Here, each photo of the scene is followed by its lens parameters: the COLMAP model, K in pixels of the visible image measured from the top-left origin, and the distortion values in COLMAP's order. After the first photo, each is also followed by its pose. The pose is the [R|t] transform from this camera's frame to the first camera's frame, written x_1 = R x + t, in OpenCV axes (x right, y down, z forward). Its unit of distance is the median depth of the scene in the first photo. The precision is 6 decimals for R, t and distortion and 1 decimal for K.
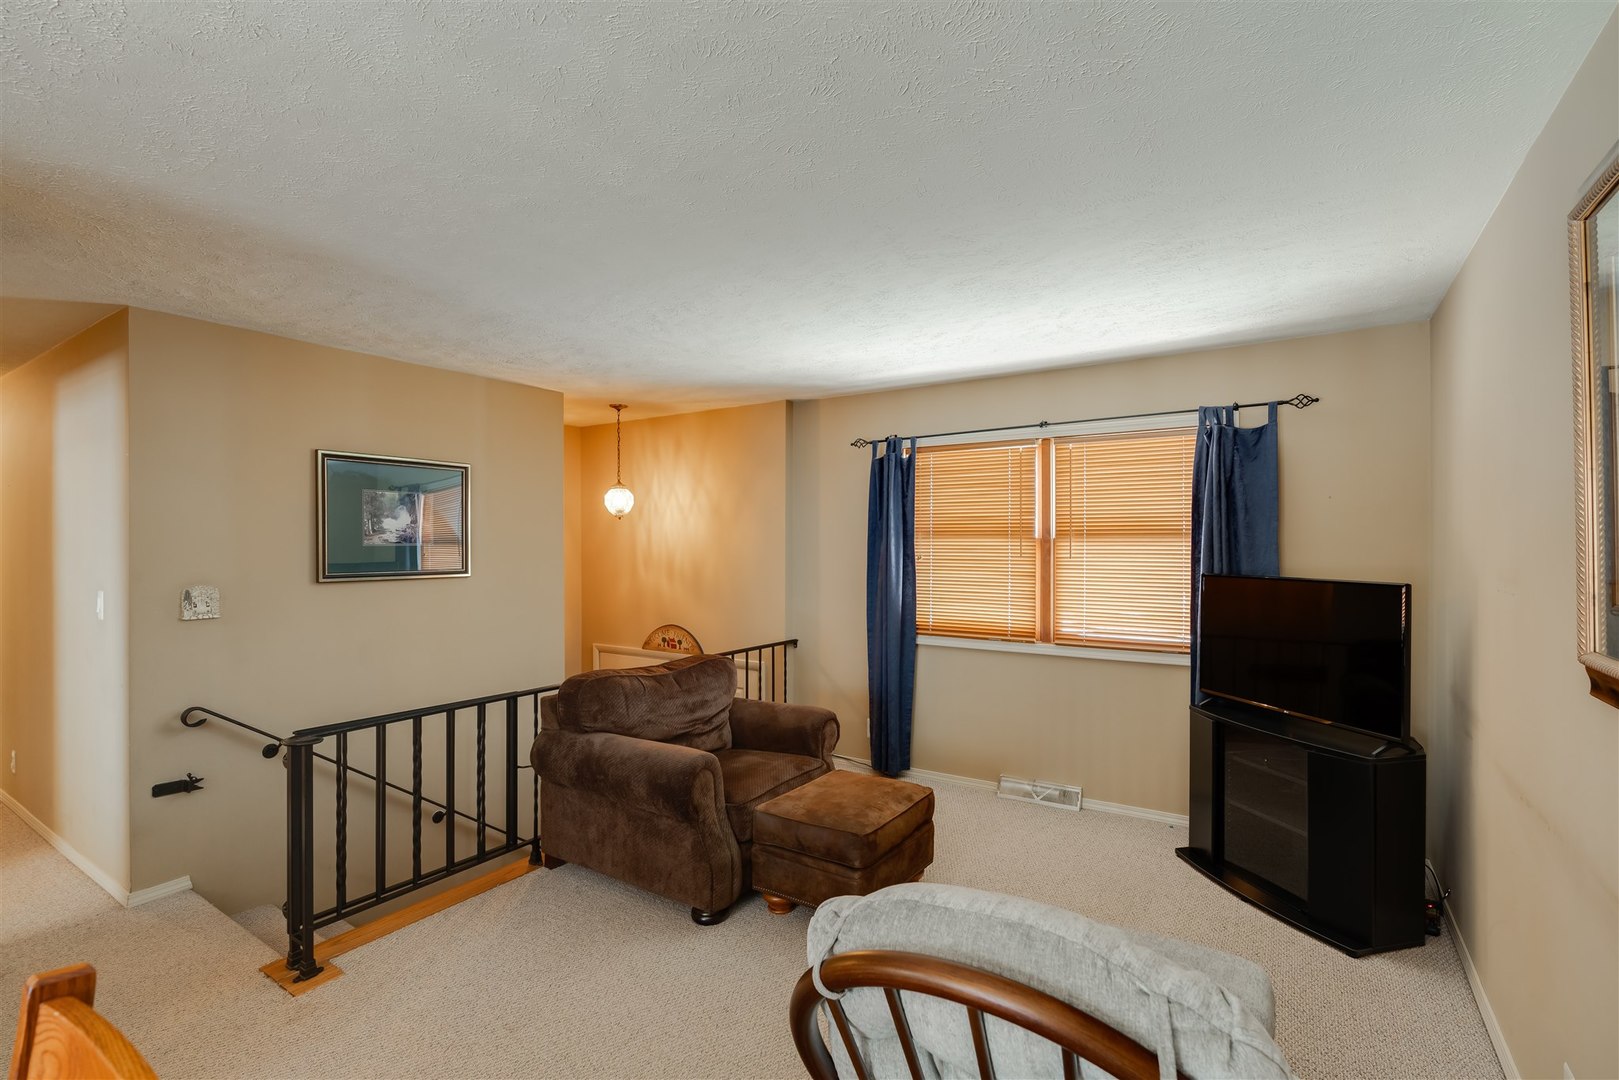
lens RADIAL K [[732.3, 0, 810.9], [0, 732.3, 546.7], [0, 0, 1]] dist [-0.000292, 0.001456]
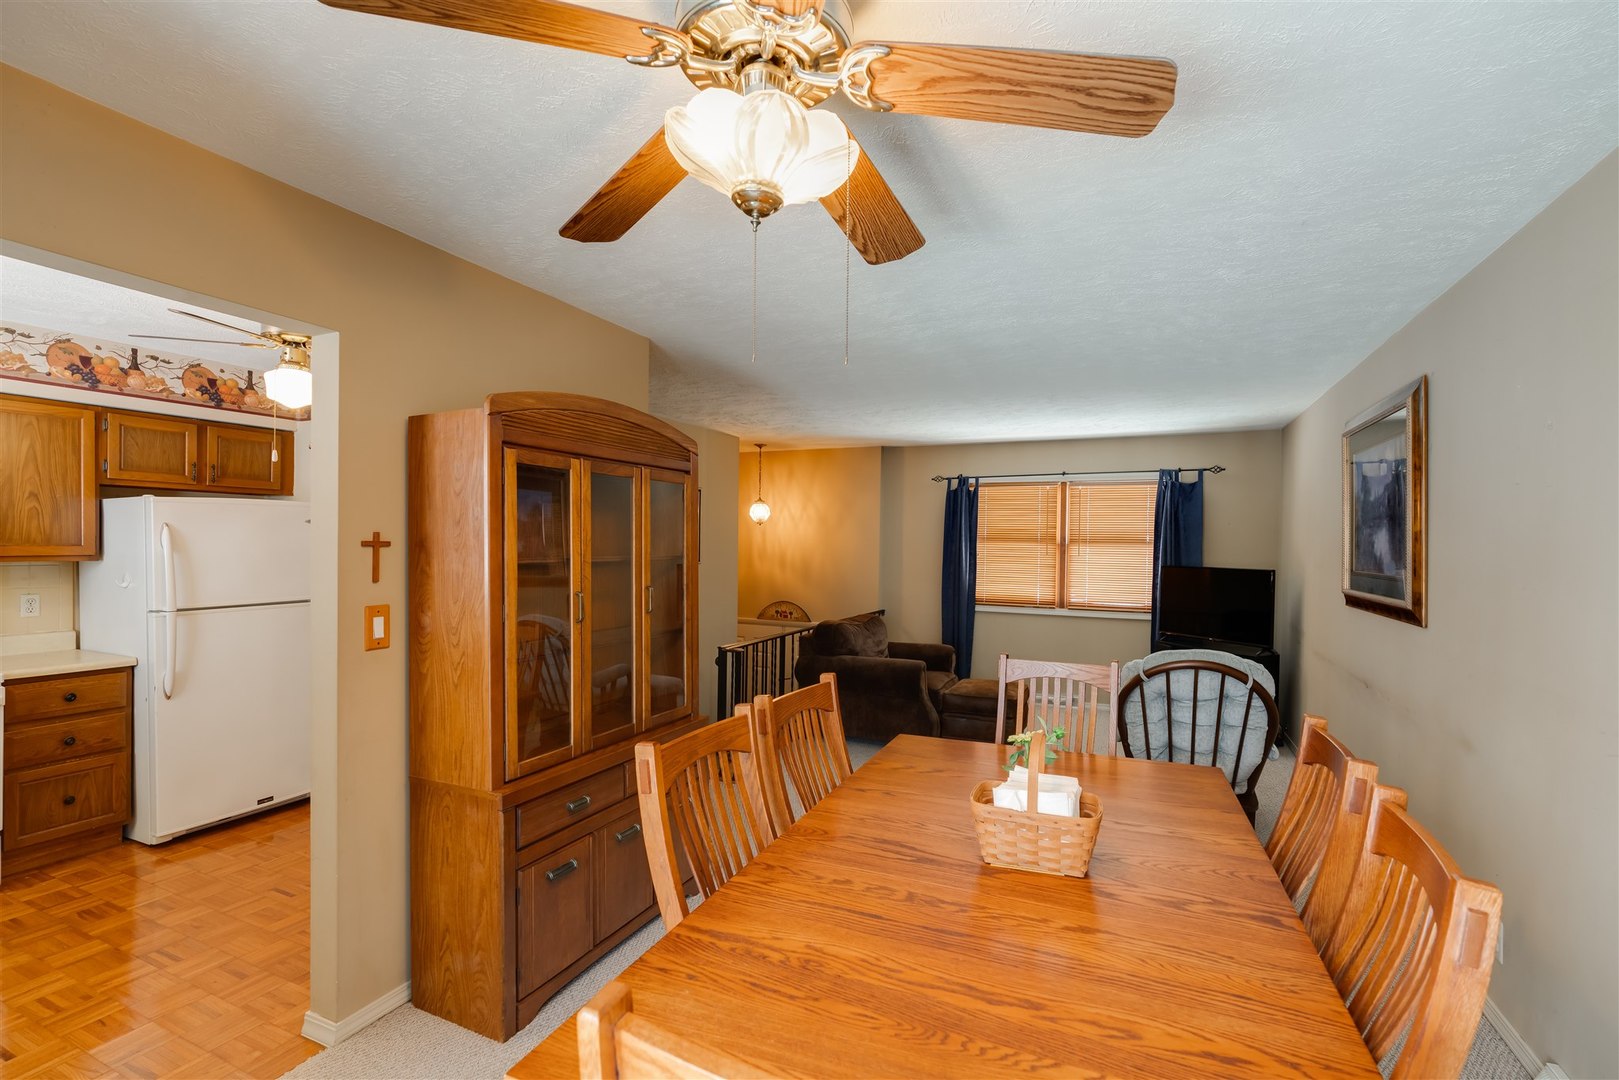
lens RADIAL K [[712.5, 0, 811.2], [0, 712.5, 549.5], [0, 0, 1]] dist [-0.001181, -0.000127]
pose [[0.988536, 0.012856, 0.150436, -0.460810], [-0.013779, 0.999892, 0.005096, 0.001171], [-0.150354, -0.007110, 0.988607, -0.465655]]
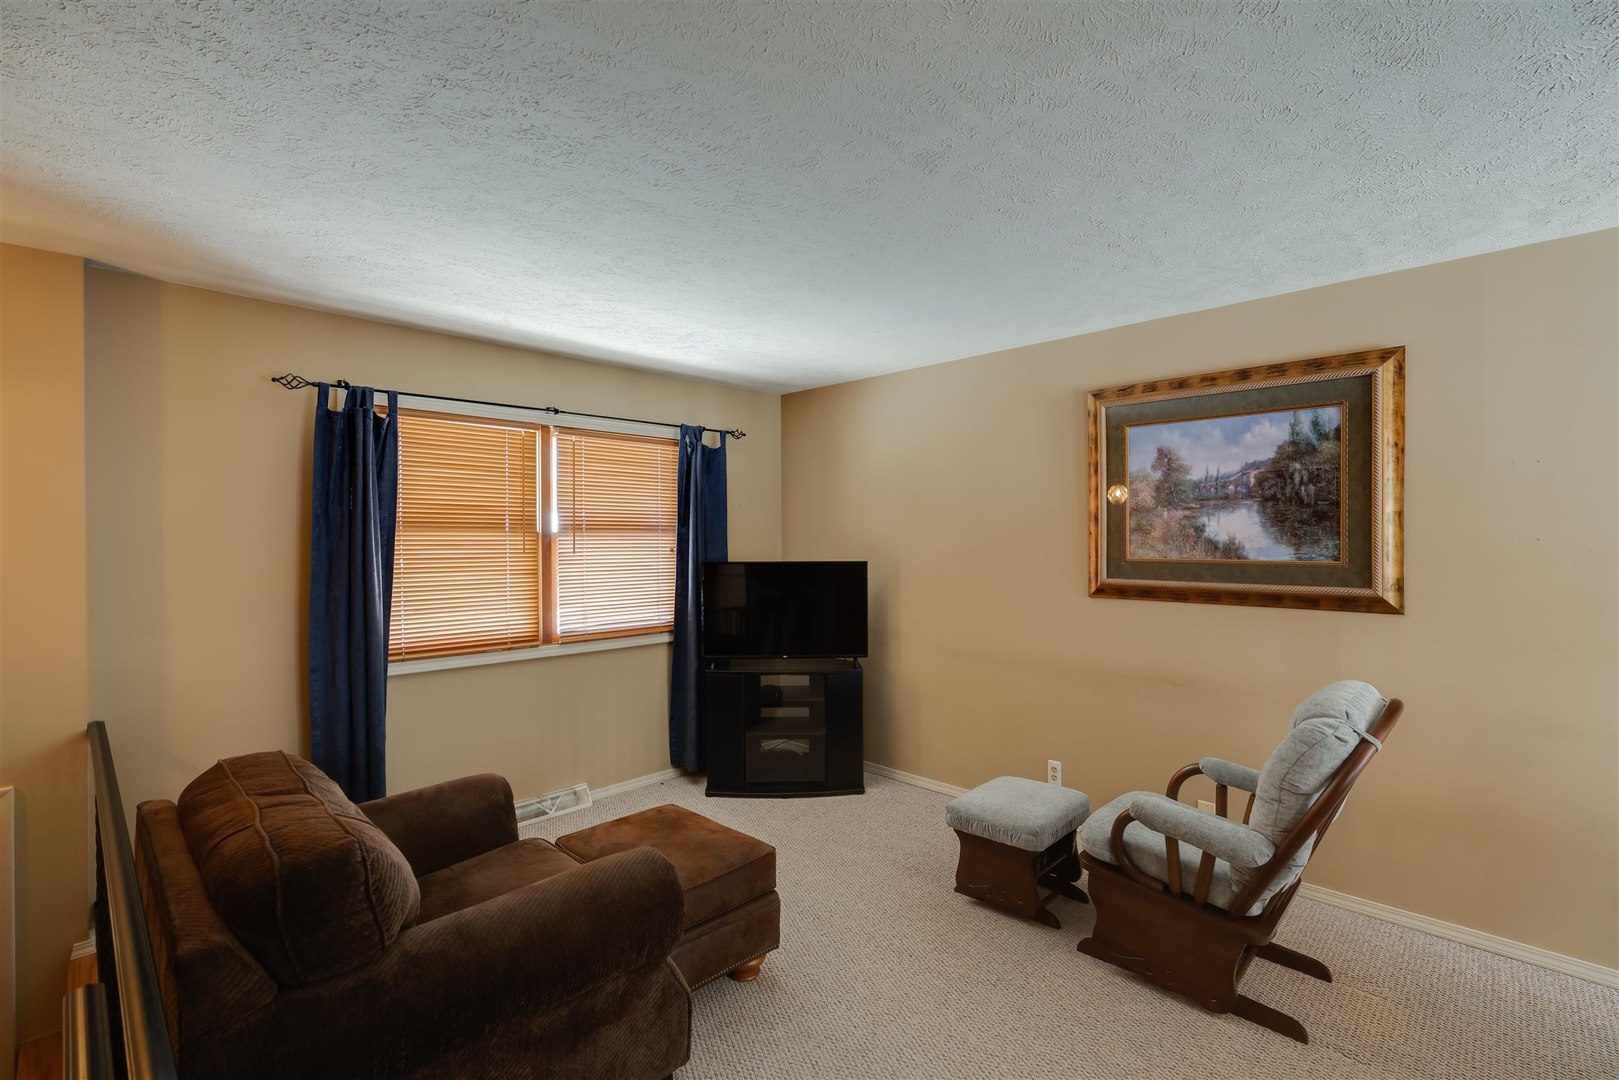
lens RADIAL K [[732.3, 0, 810.9], [0, 732.3, 546.7], [0, 0, 1]] dist [-0.000292, 0.001456]
pose [[0.200681, -0.009478, 0.979611, -0.523929], [0.008224, 0.999934, 0.007990, 0.001883], [-0.979622, 0.006453, 0.200746, 0.480348]]
